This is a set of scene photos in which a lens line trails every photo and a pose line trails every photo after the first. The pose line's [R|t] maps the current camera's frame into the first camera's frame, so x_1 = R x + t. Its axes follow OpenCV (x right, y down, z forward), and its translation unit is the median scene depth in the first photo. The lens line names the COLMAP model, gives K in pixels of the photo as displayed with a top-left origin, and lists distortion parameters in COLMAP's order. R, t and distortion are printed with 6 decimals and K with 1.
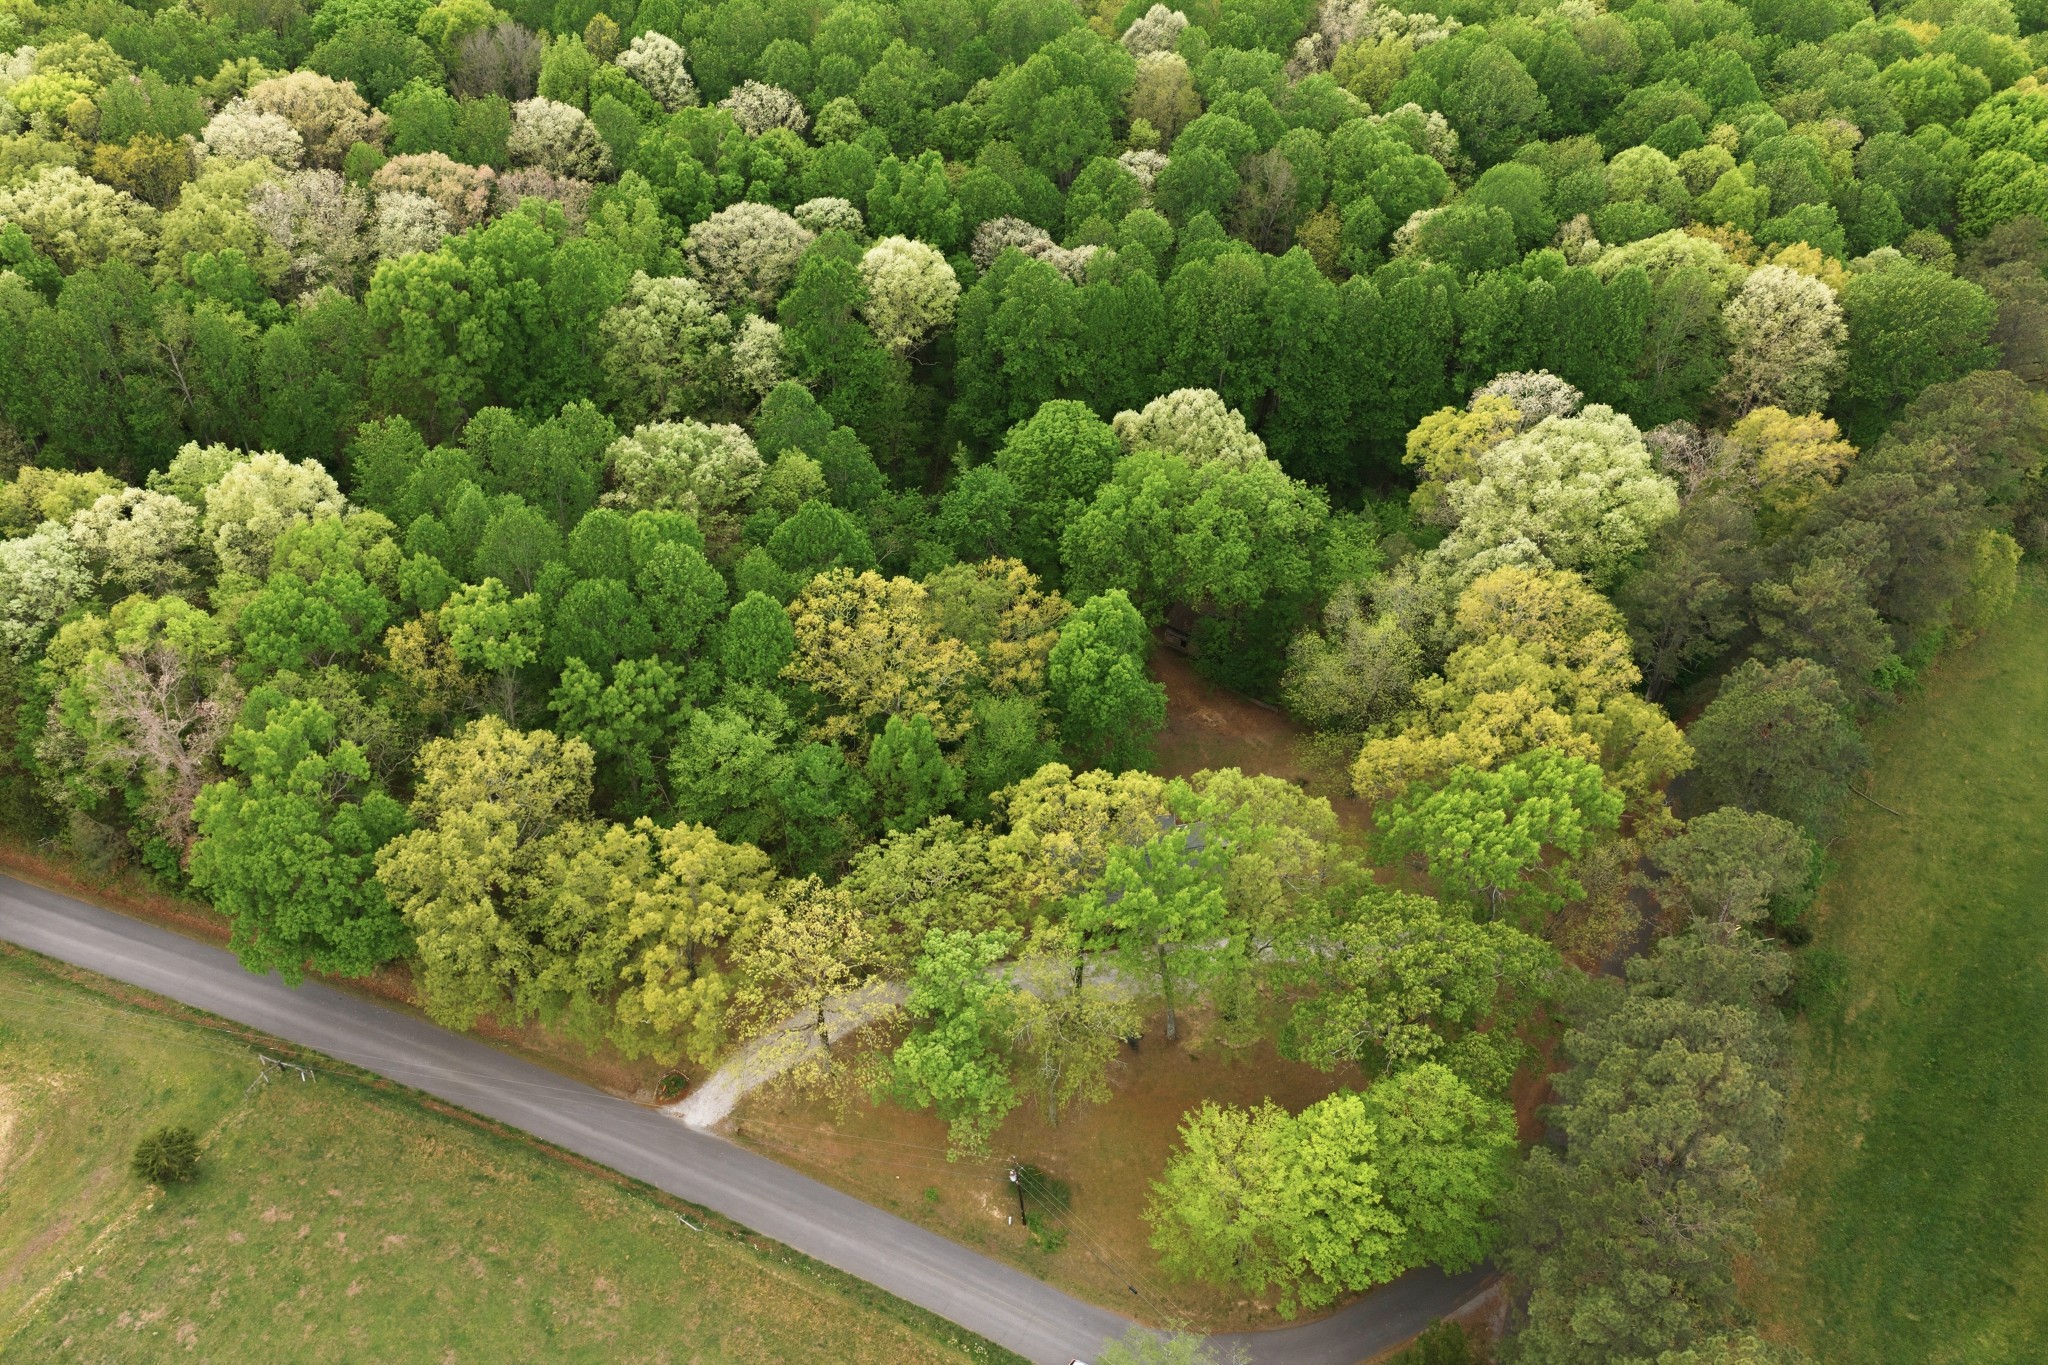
lens RADIAL K [[1680.0, 0, 1053.8], [0, 1680.0, 655.7], [0, 0, 1]] dist [0.046850, -0.009551]
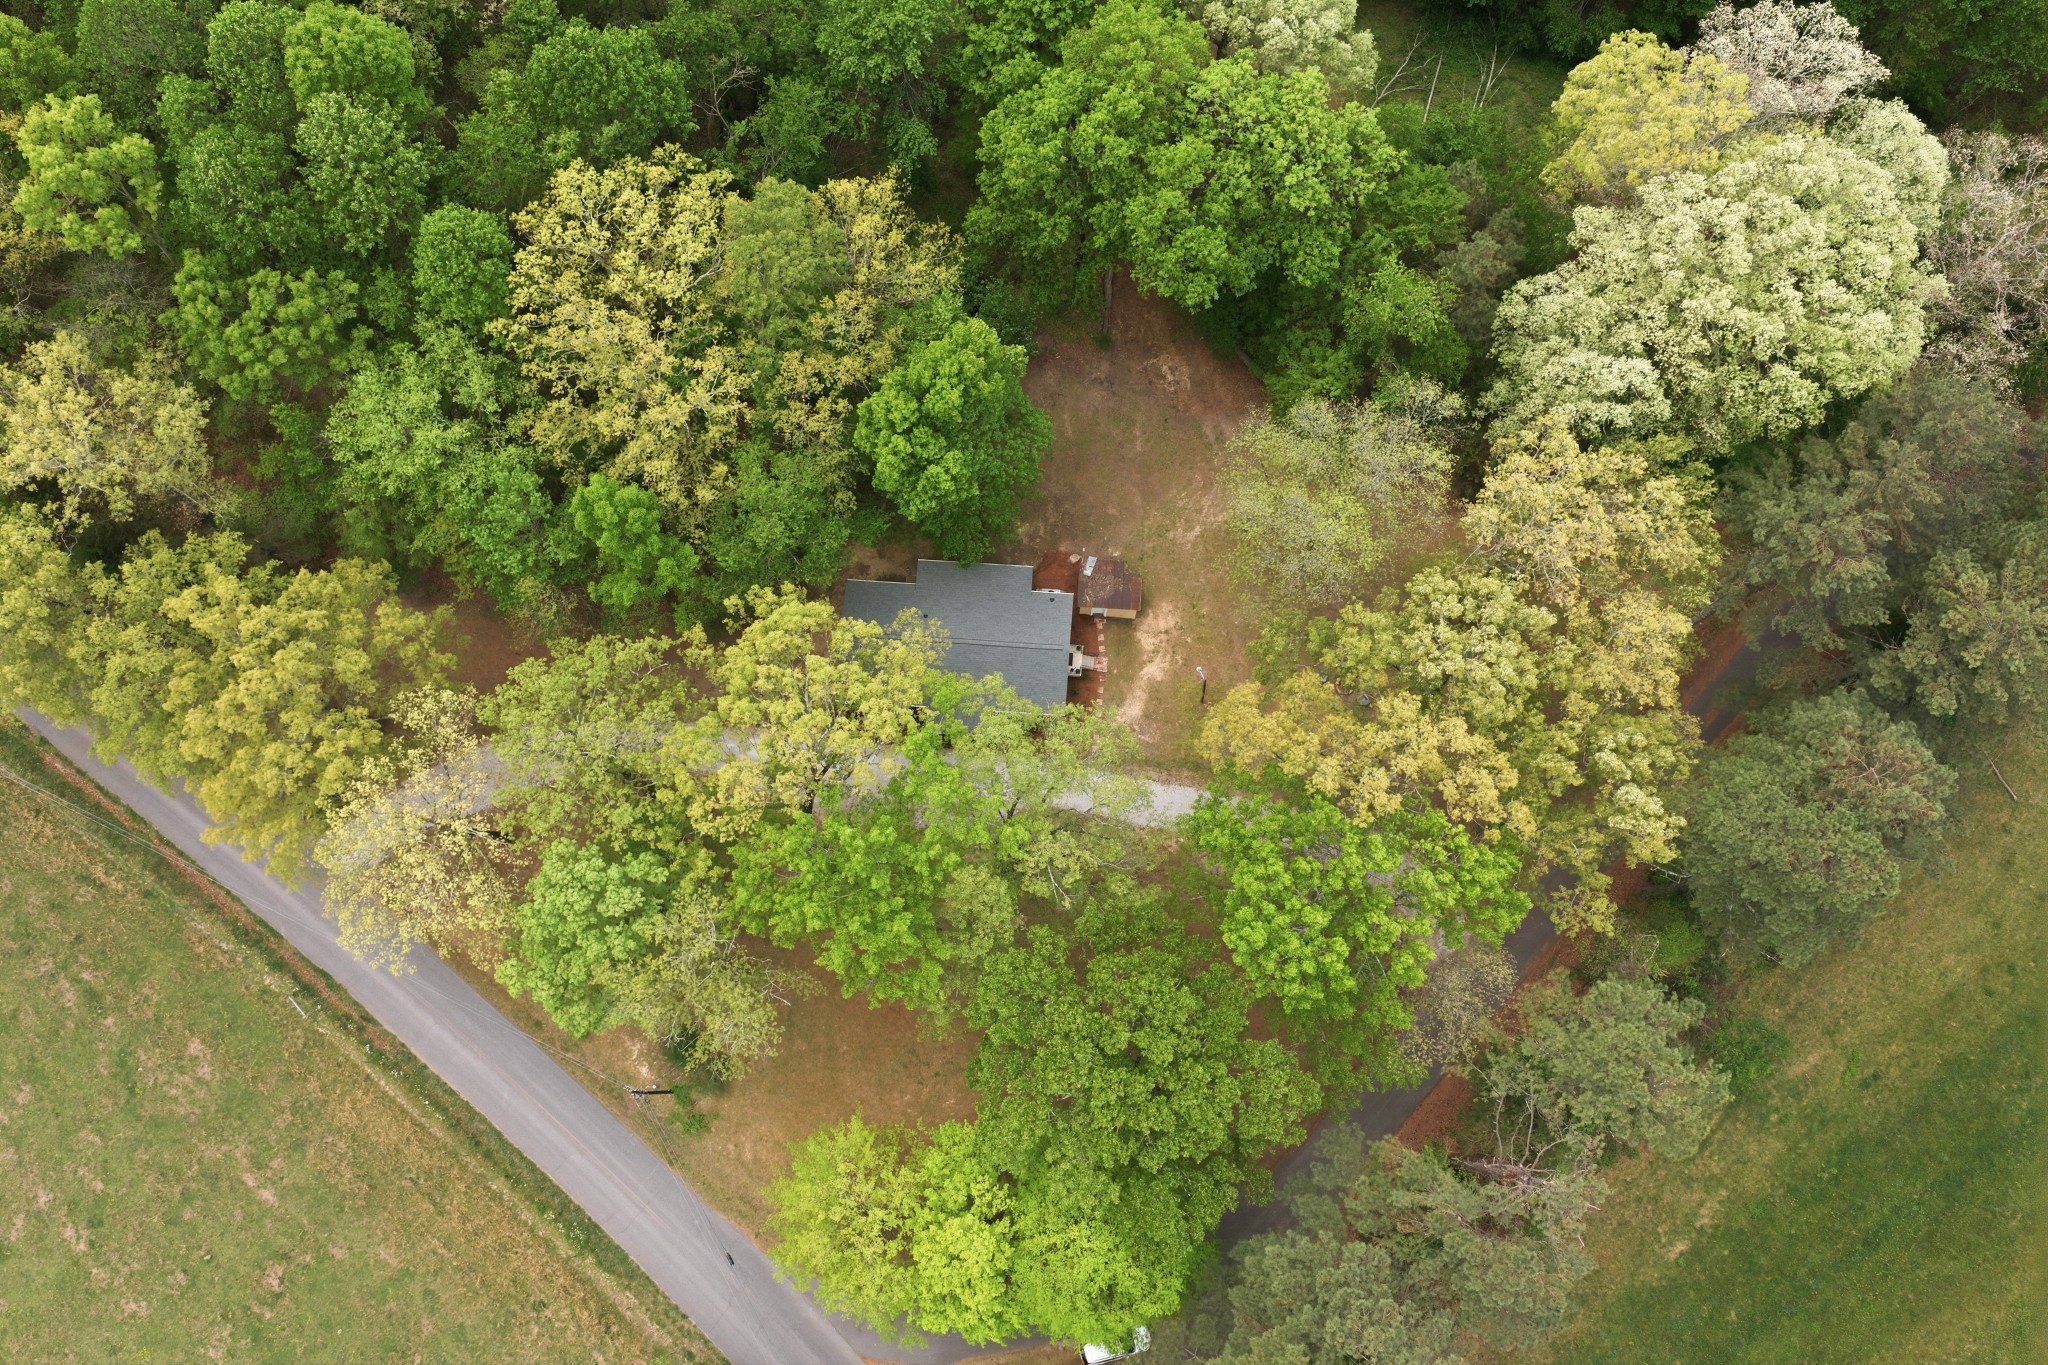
lens RADIAL K [[1710.5, 0, 1024.0], [0, 1710.5, 682.5], [0, 0, 1]] dist [0.011135, 0.001916]
pose [[0.961663, 0.266512, -0.064627, 0.159190], [-0.177583, 0.784772, 0.593799, -0.388837], [0.208972, -0.559558, 0.802014, 0.450723]]
